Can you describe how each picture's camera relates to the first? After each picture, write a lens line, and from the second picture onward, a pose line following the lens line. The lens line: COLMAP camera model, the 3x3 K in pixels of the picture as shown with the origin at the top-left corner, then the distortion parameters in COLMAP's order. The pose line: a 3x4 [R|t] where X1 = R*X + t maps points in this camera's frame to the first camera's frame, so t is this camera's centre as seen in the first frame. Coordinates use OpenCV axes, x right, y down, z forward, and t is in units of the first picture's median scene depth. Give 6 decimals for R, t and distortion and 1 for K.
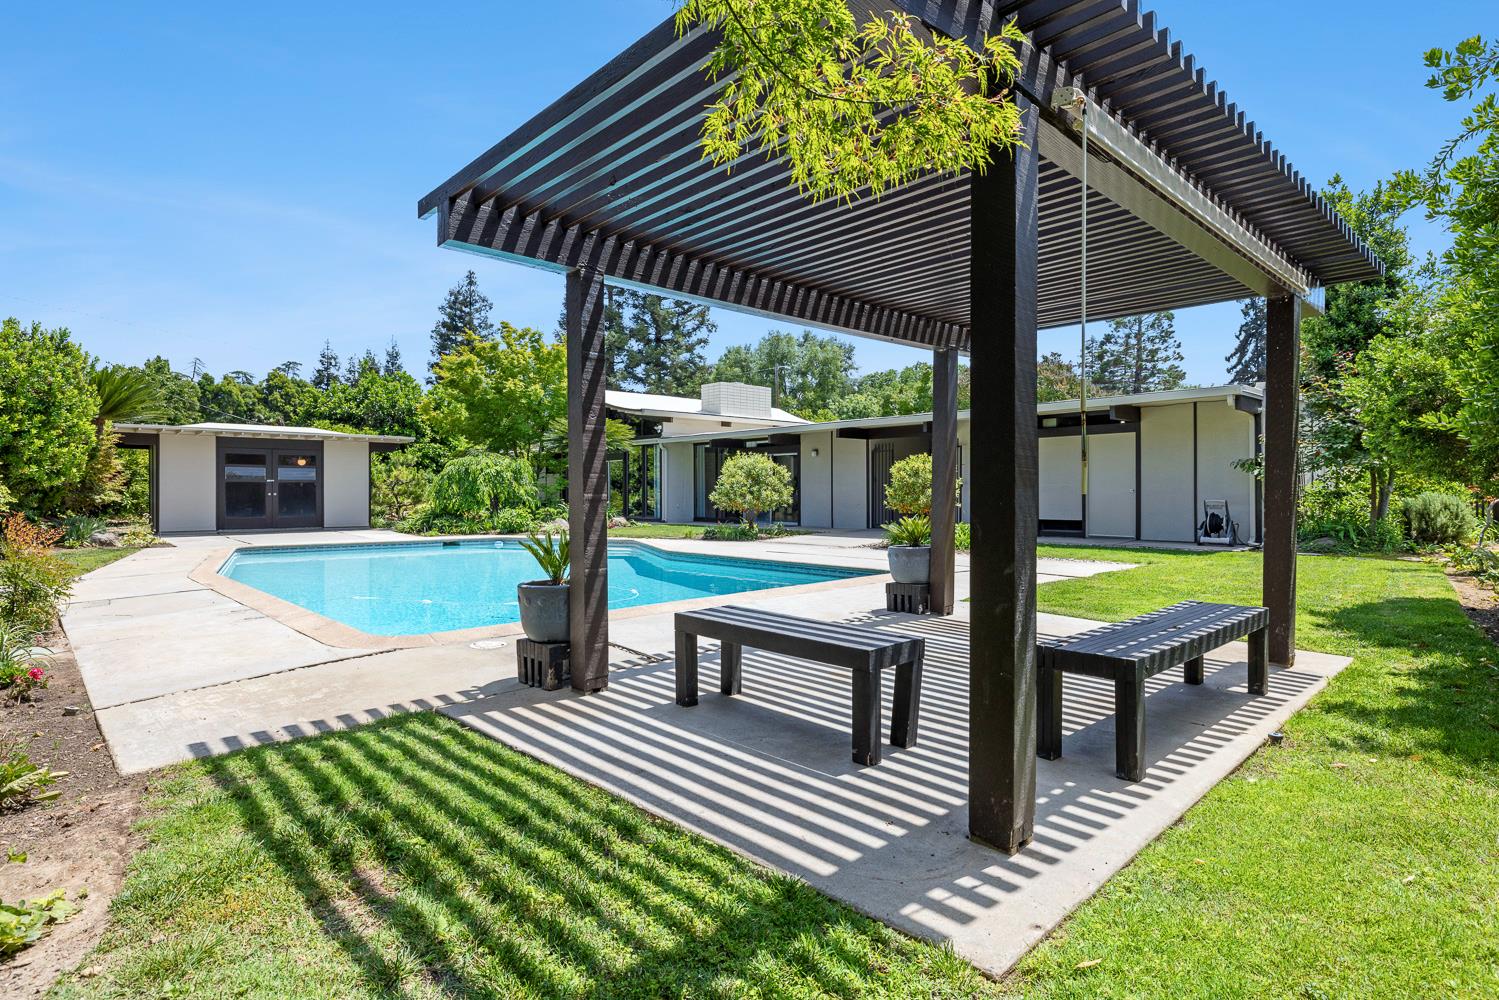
lens RADIAL K [[752.3, 0, 752.8], [0, 752.3, 496.9], [0, 0, 1]] dist [-0.012018, 0.001725]
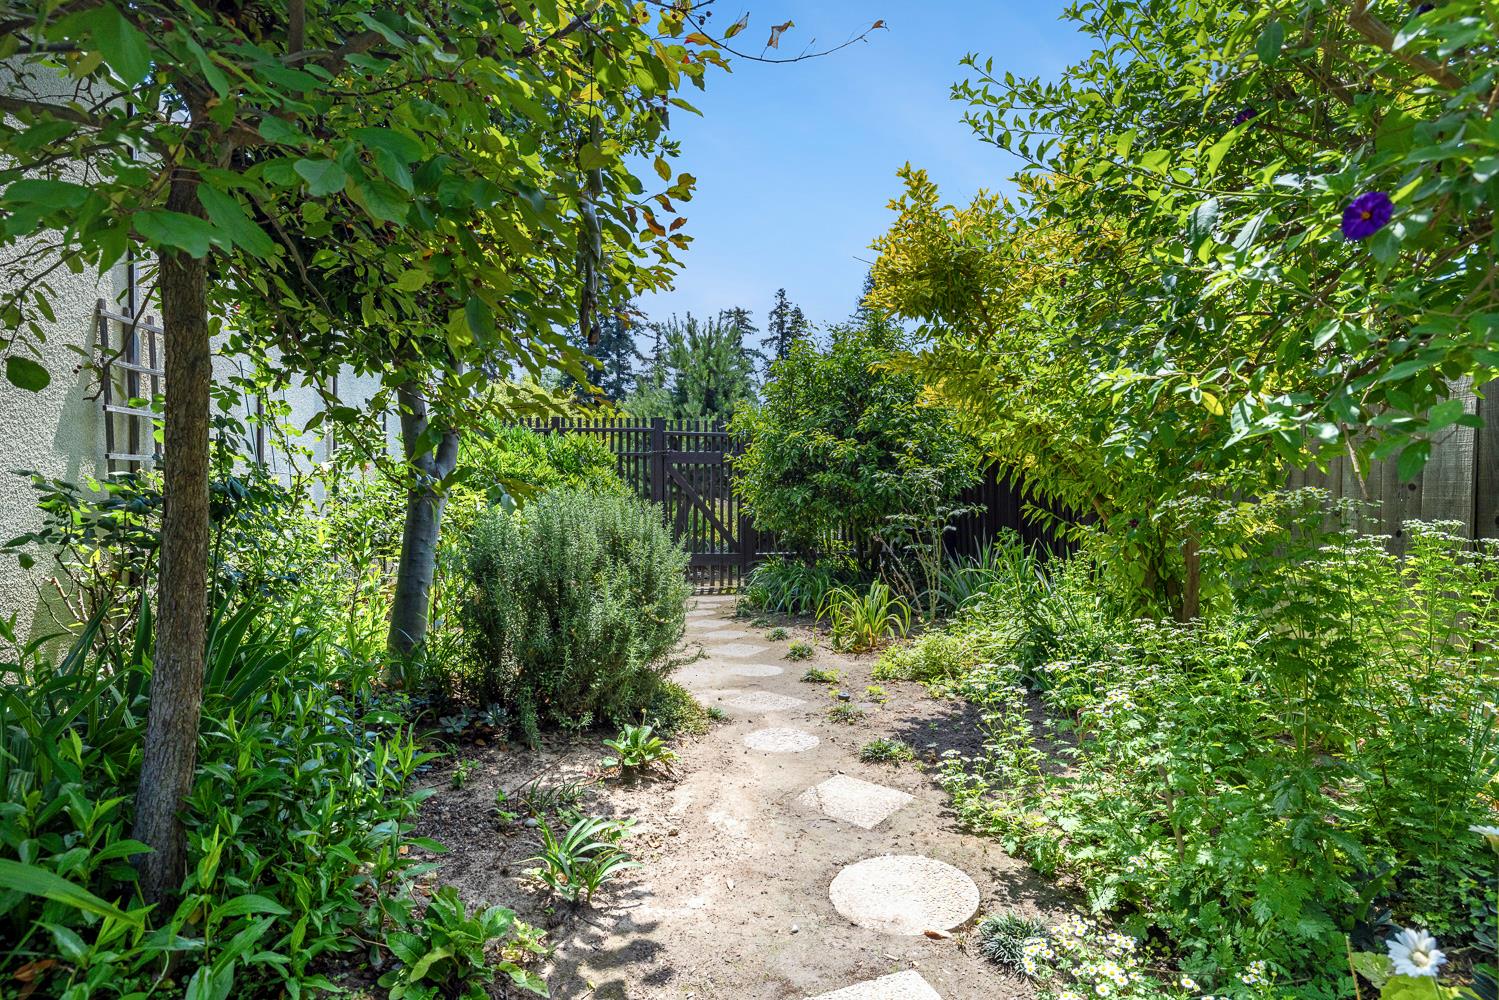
lens RADIAL K [[752.3, 0, 749.1], [0, 752.3, 499.2], [0, 0, 1]] dist [-0.012018, 0.001725]
pose [[0.544740, -0.006888, 0.838577, 0.744613], [0.000861, 0.999970, 0.007654, -0.003920], [-0.838605, -0.003447, 0.544730, 0.825908]]
